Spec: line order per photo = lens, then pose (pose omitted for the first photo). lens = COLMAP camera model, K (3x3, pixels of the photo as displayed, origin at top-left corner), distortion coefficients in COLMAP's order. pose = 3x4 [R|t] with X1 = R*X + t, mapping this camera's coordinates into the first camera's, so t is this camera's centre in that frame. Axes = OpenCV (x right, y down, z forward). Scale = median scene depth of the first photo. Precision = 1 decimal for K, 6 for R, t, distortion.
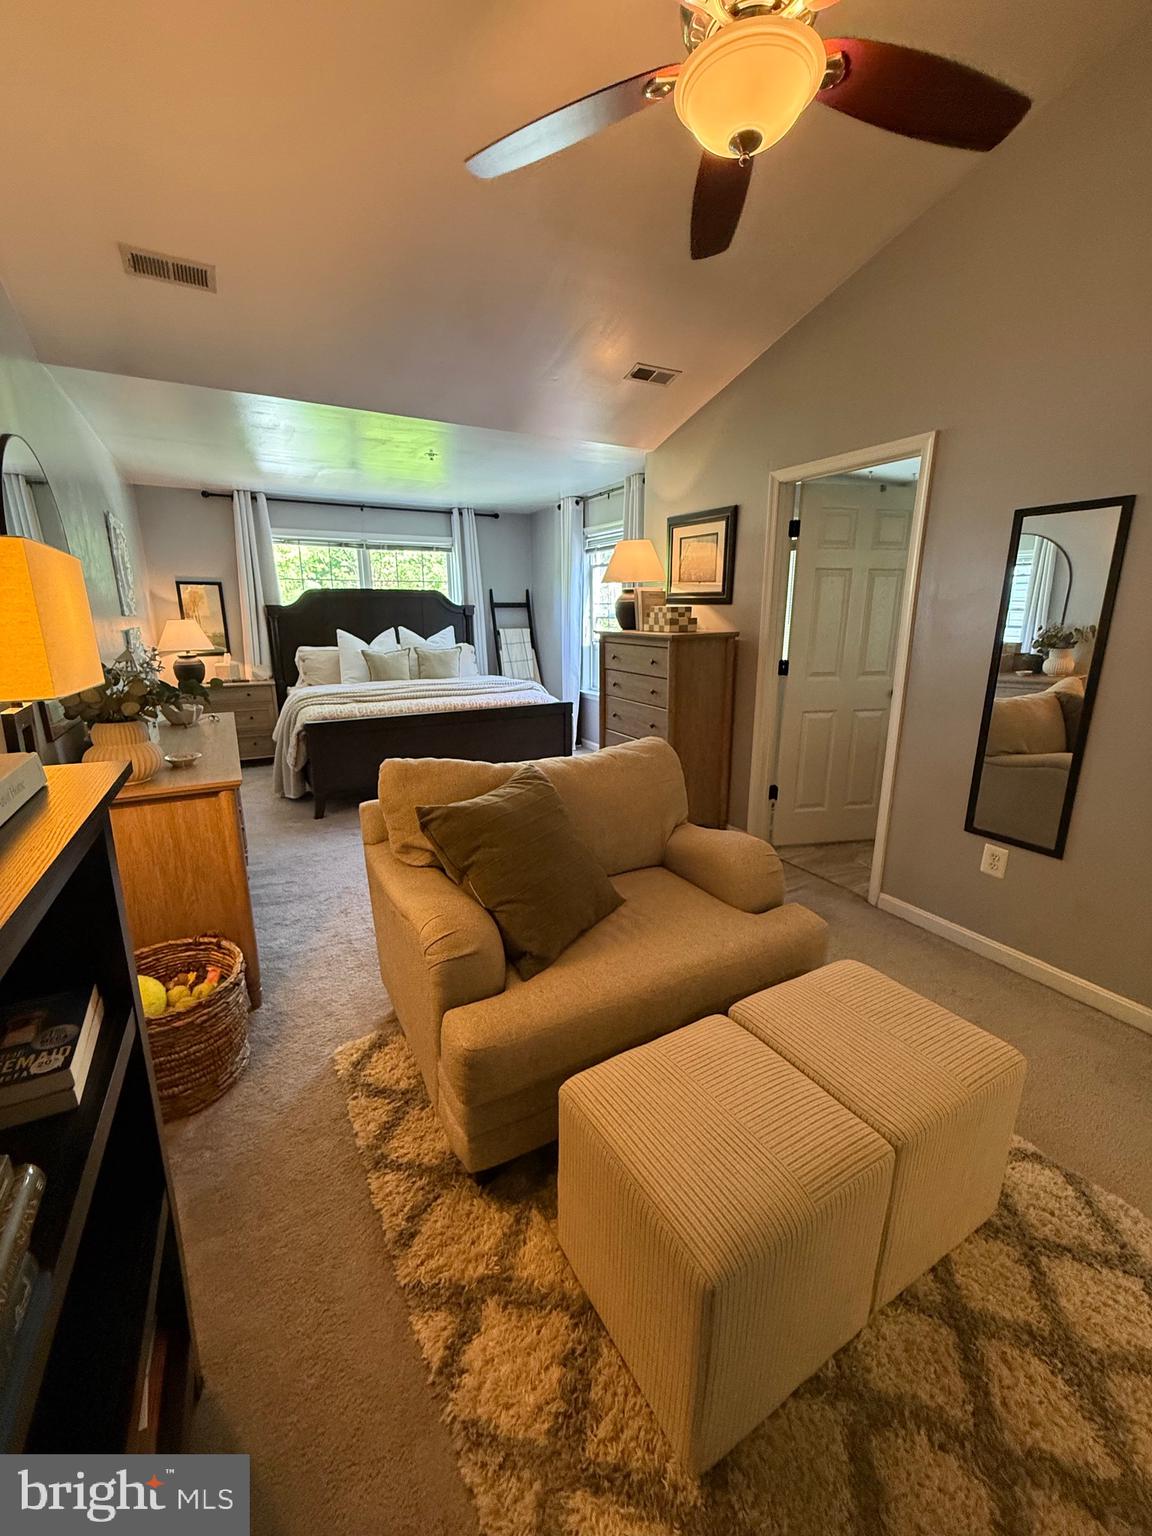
lens RADIAL K [[611.2, 0, 575.1], [0, 611.2, 763.5], [0, 0, 1]] dist [-0.001471, 0.000546]
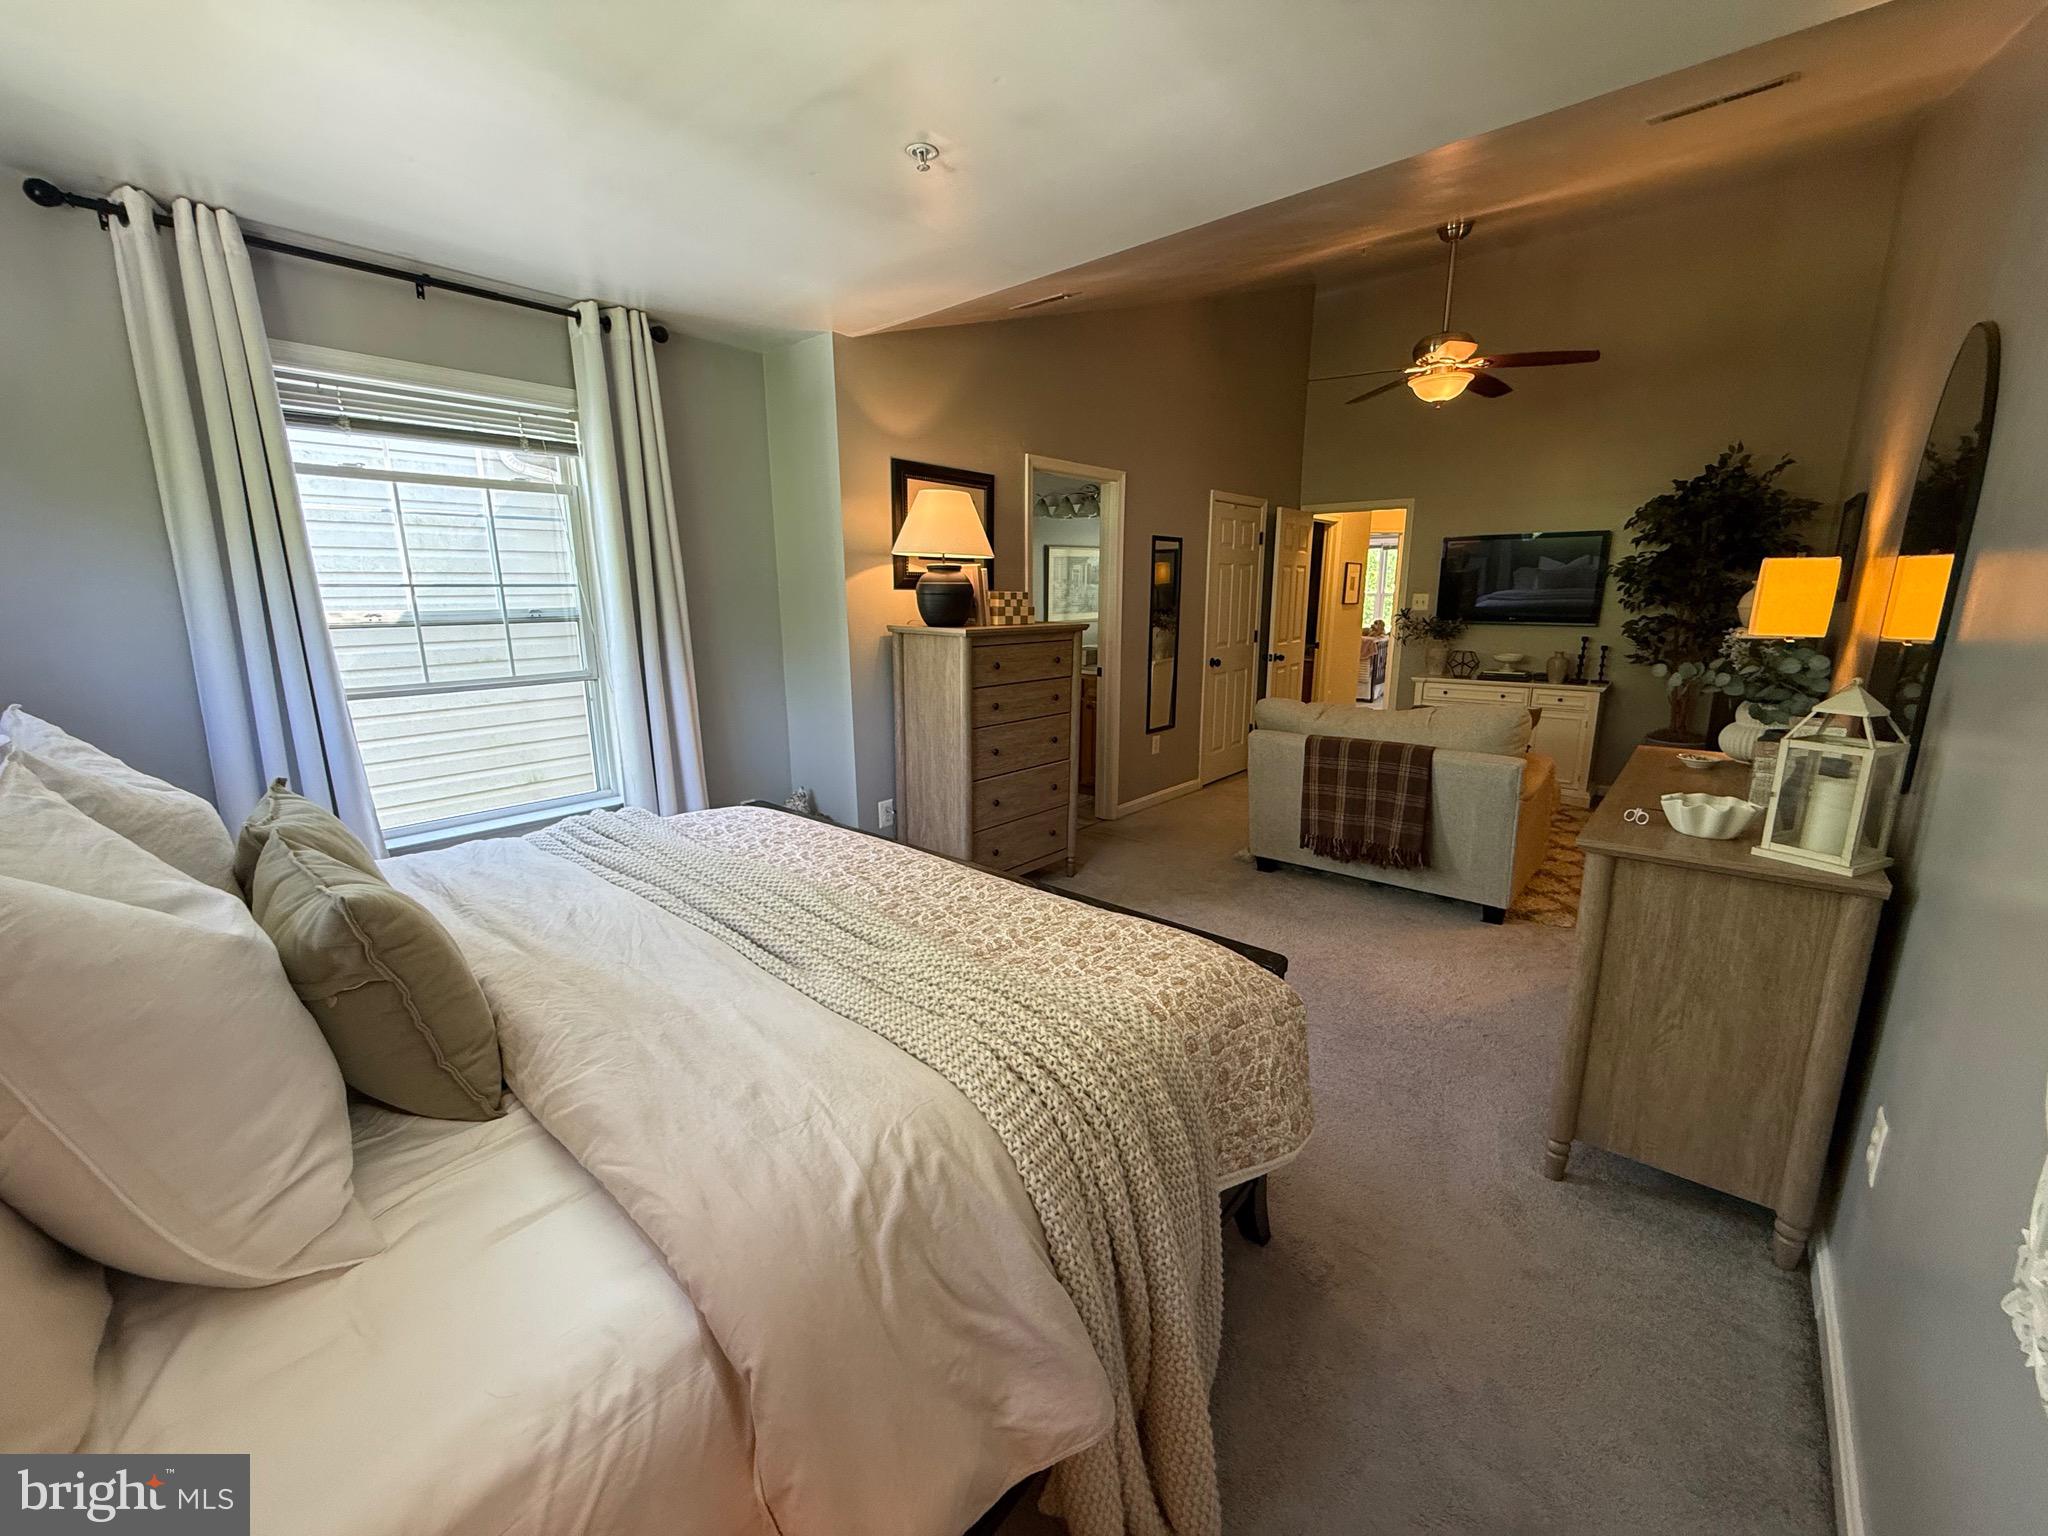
lens RADIAL K [[815.0, 0, 1017.8], [0, 815.0, 771.5], [0, 0, 1]] dist [-0.001471, 0.000546]
pose [[-0.335393, -0.200036, 0.920596, -0.735401], [0.237610, 0.927643, 0.288134, -0.296428], [-0.911621, 0.315380, -0.263594, 1.162283]]
